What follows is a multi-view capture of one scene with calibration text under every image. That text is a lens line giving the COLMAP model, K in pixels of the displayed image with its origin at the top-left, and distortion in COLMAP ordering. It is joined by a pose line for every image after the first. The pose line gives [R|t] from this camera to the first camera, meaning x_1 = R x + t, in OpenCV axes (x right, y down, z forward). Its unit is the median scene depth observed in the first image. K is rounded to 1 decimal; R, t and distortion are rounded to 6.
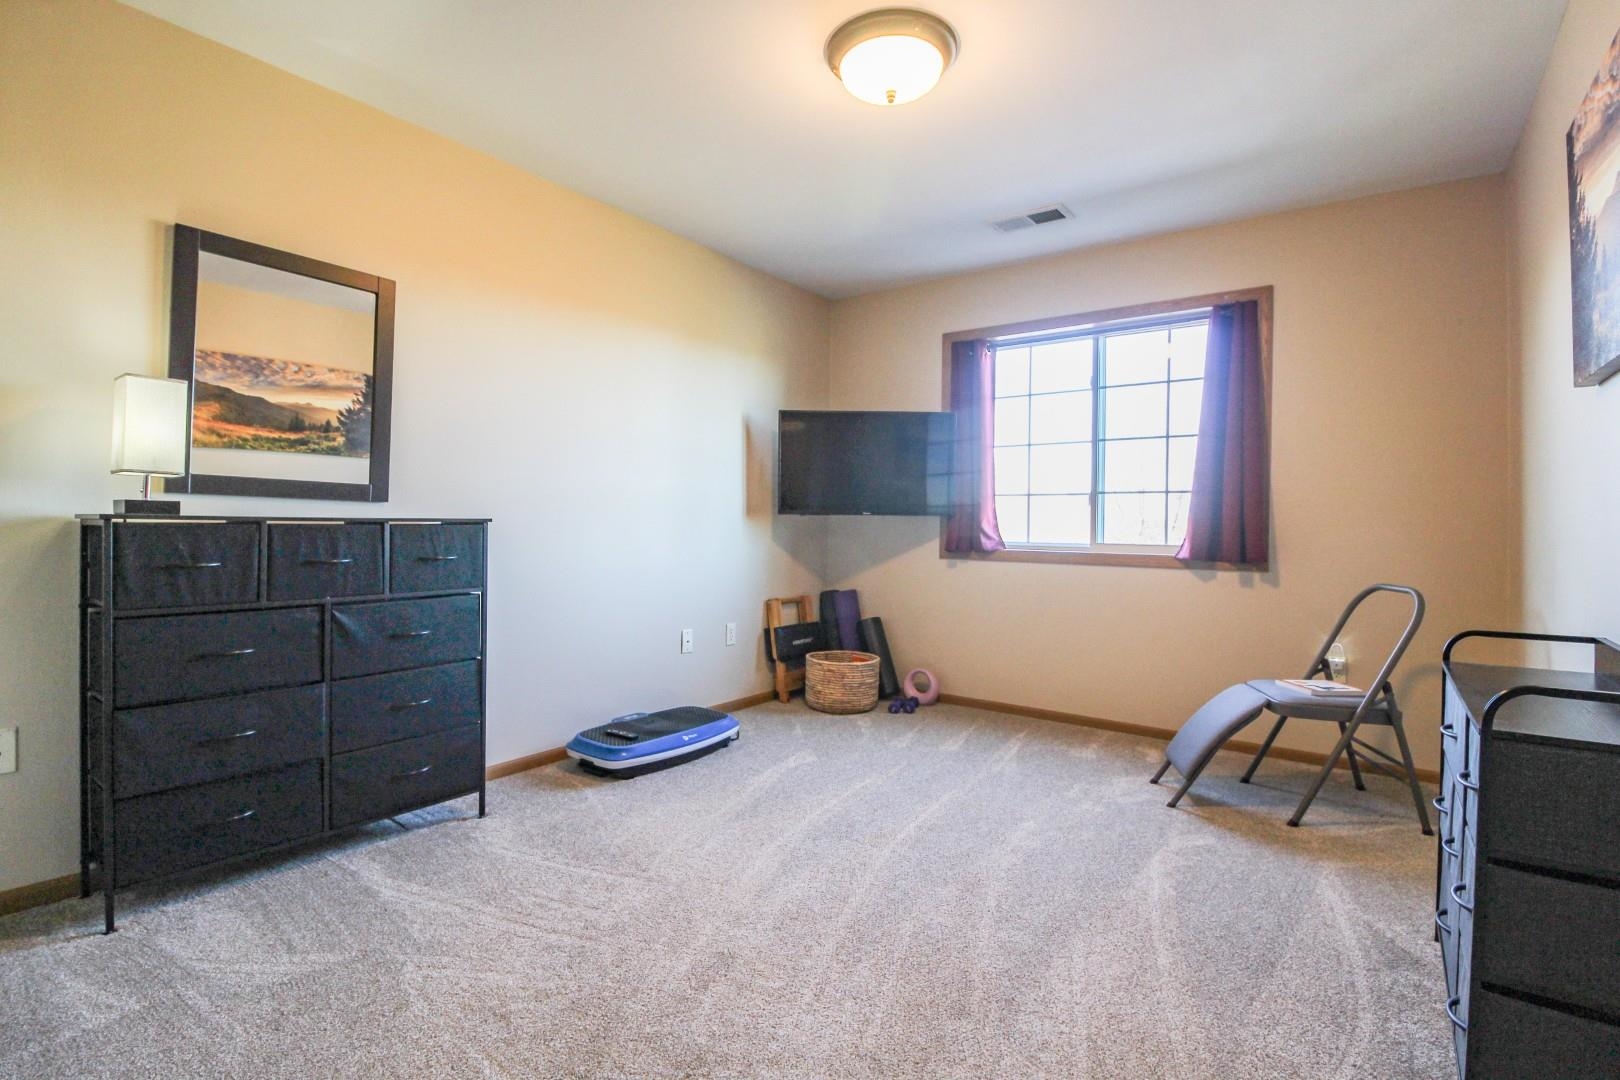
lens RADIAL K [[756.9, 0, 805.7], [0, 756.9, 523.9], [0, 0, 1]] dist [-0.000030, -0.012348]
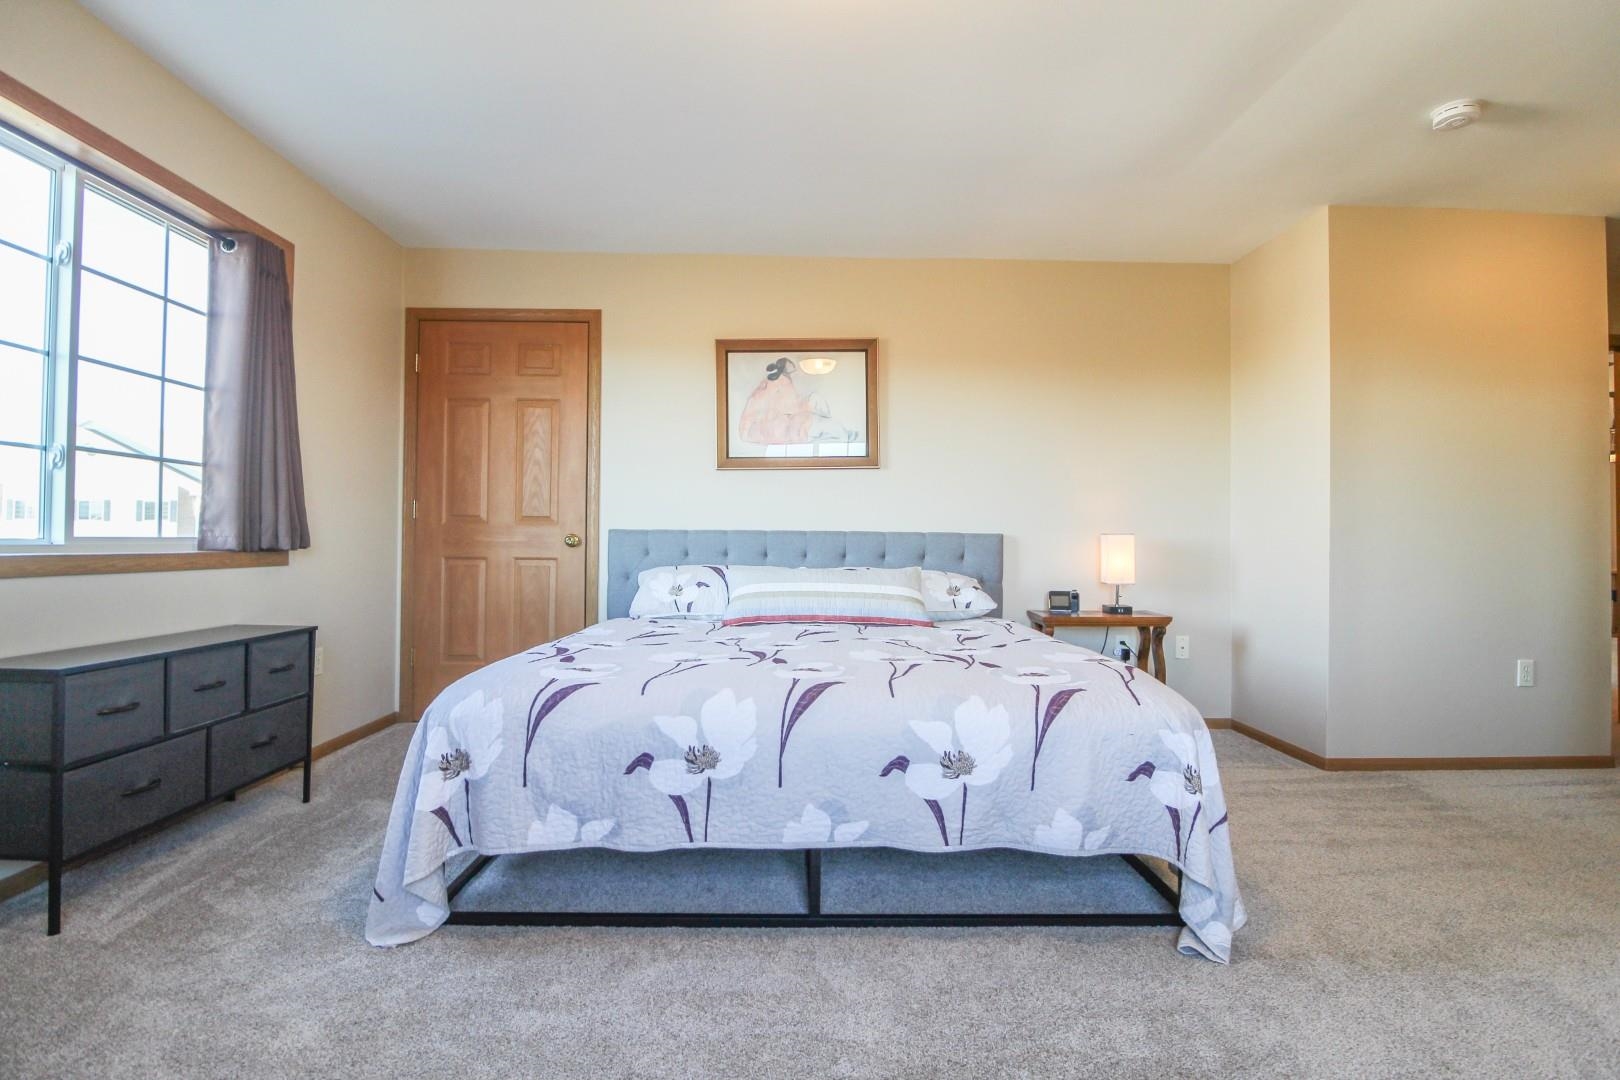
lens RADIAL K [[768.3, 0, 811.7], [0, 768.3, 527.2], [0, 0, 1]] dist [0.003293, -0.015829]
pose [[-0.607645, -0.021336, 0.793922, -0.421995], [-0.037806, 0.999283, -0.002081, -0.001084], [-0.793308, -0.031280, -0.608016, 0.909812]]
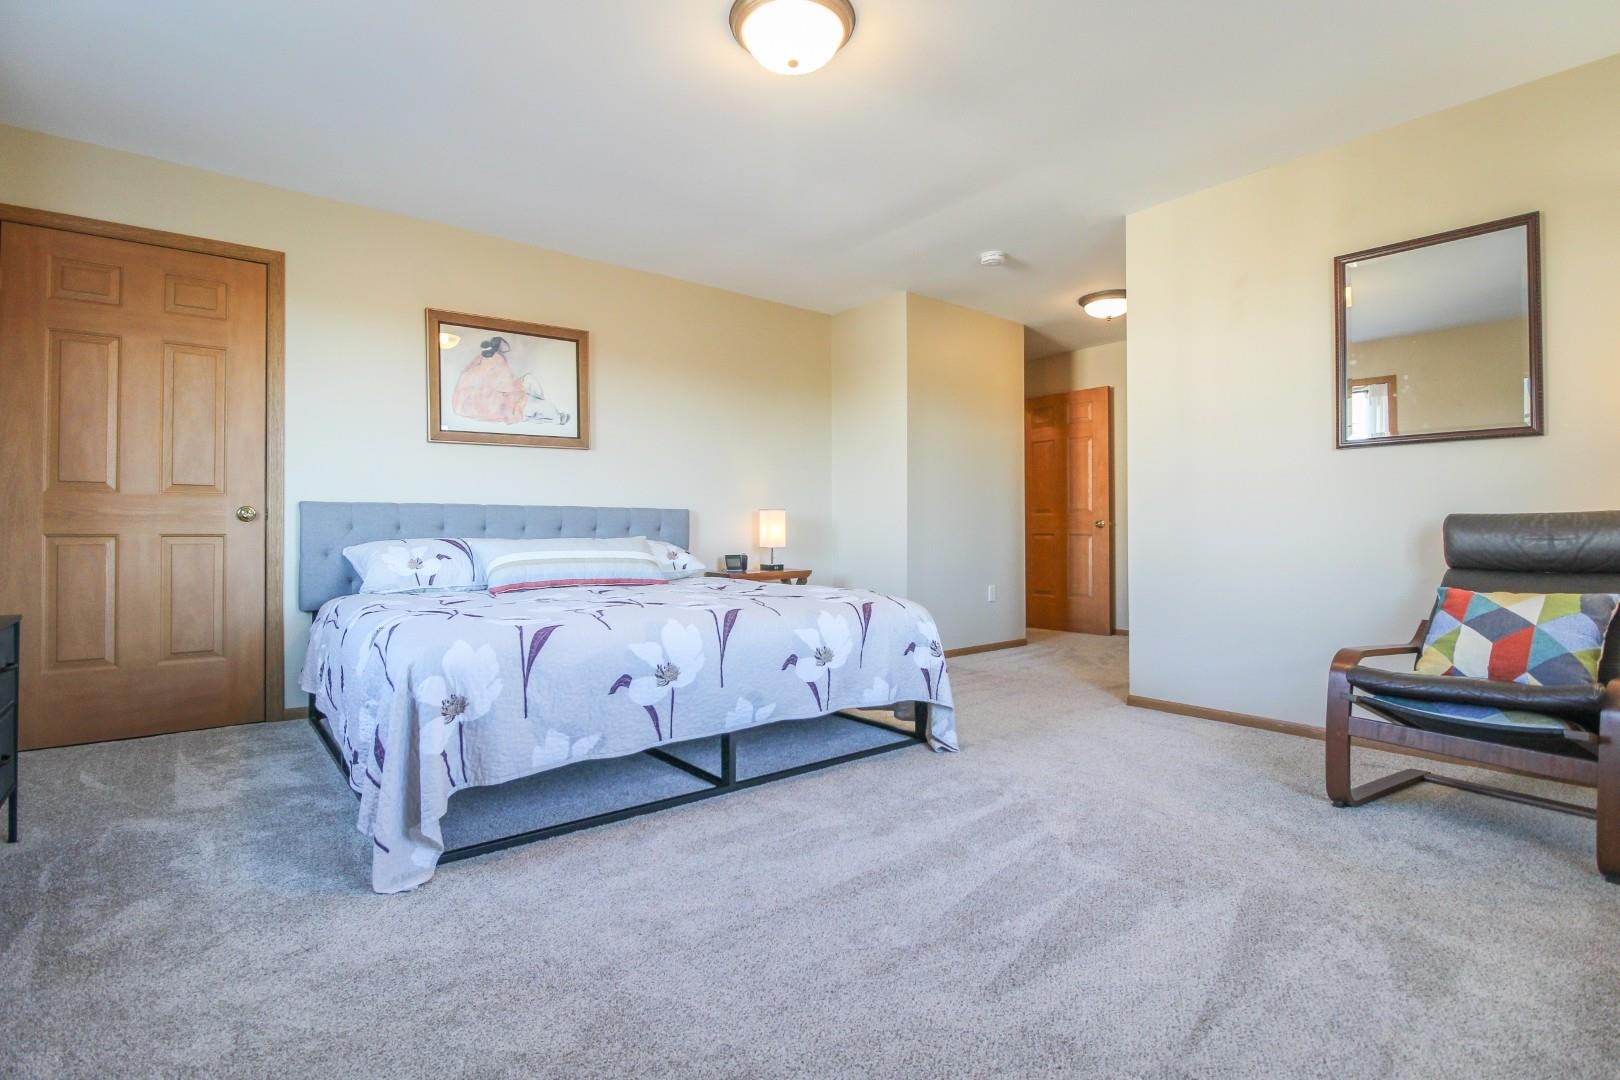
lens RADIAL K [[756.9, 0, 805.7], [0, 756.9, 523.9], [0, 0, 1]] dist [-0.000030, -0.012348]
pose [[-0.965458, -0.024897, 0.259367, -0.264337], [-0.029938, 0.999431, -0.015506, 0.032158], [-0.258833, -0.022735, -0.965654, 1.208810]]
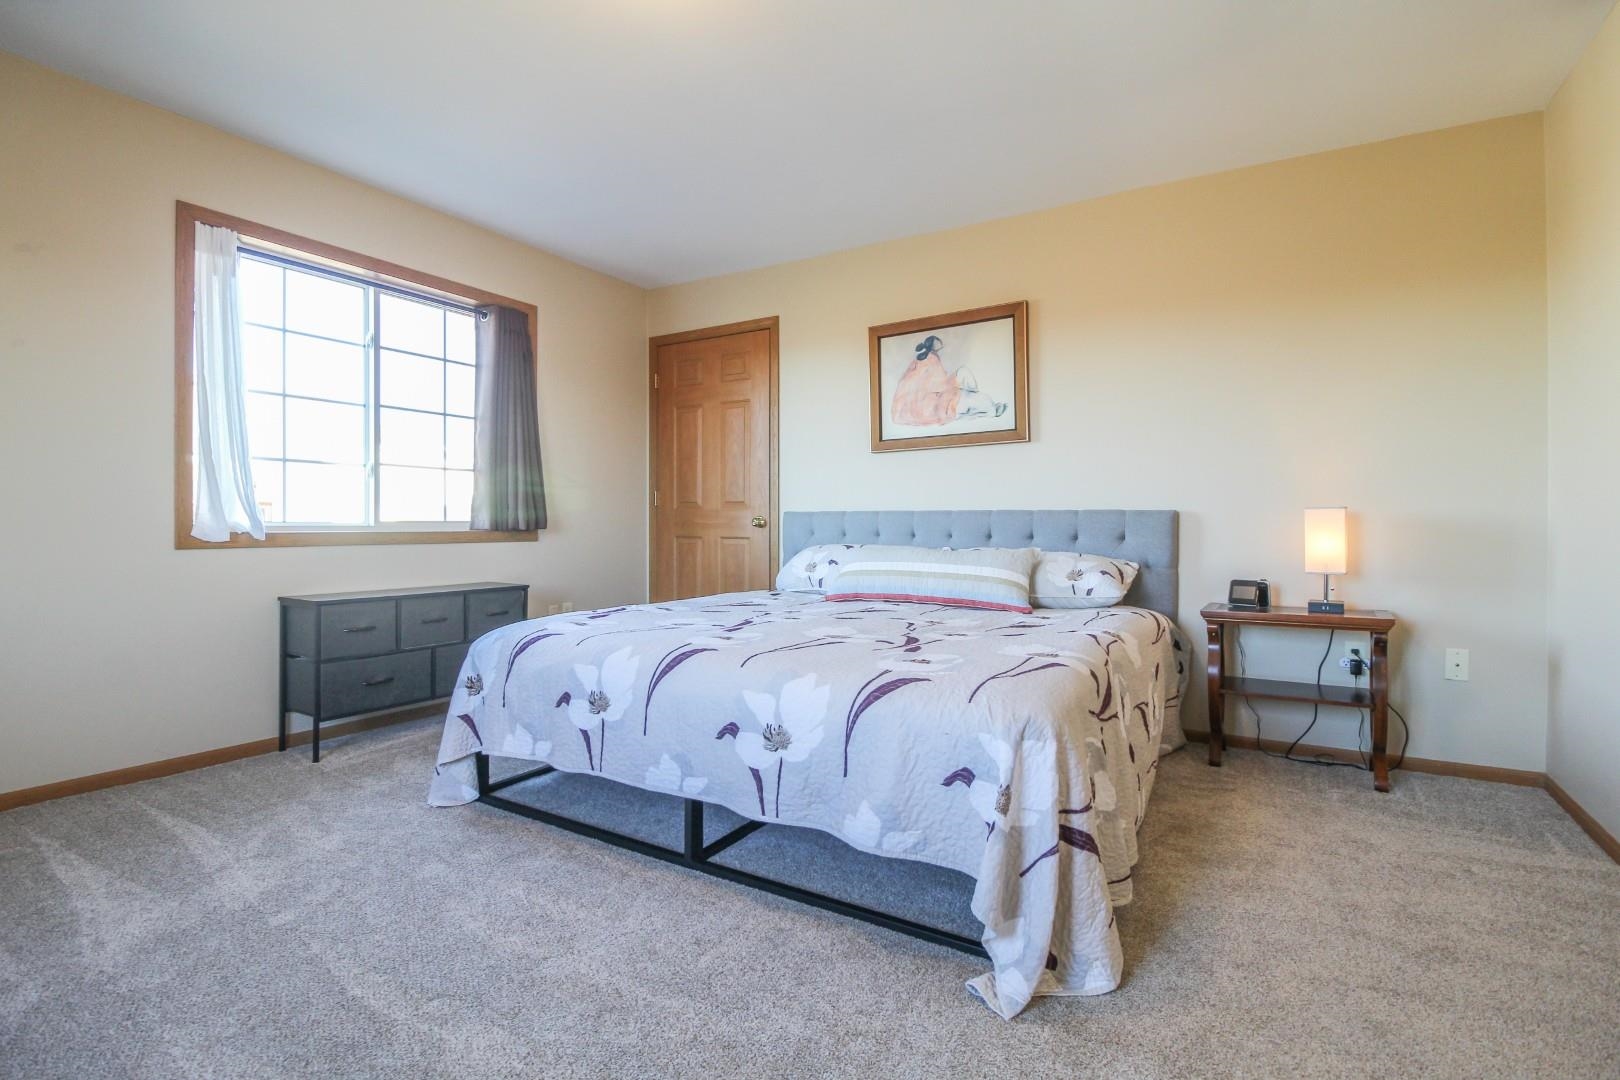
lens RADIAL K [[756.9, 0, 805.7], [0, 756.9, 523.9], [0, 0, 1]] dist [-0.000030, -0.012348]
pose [[-0.089970, -0.032488, 0.995414, -0.567951], [-0.017884, 0.999359, 0.031000, -0.007486], [-0.995784, -0.015013, -0.090494, 0.577474]]
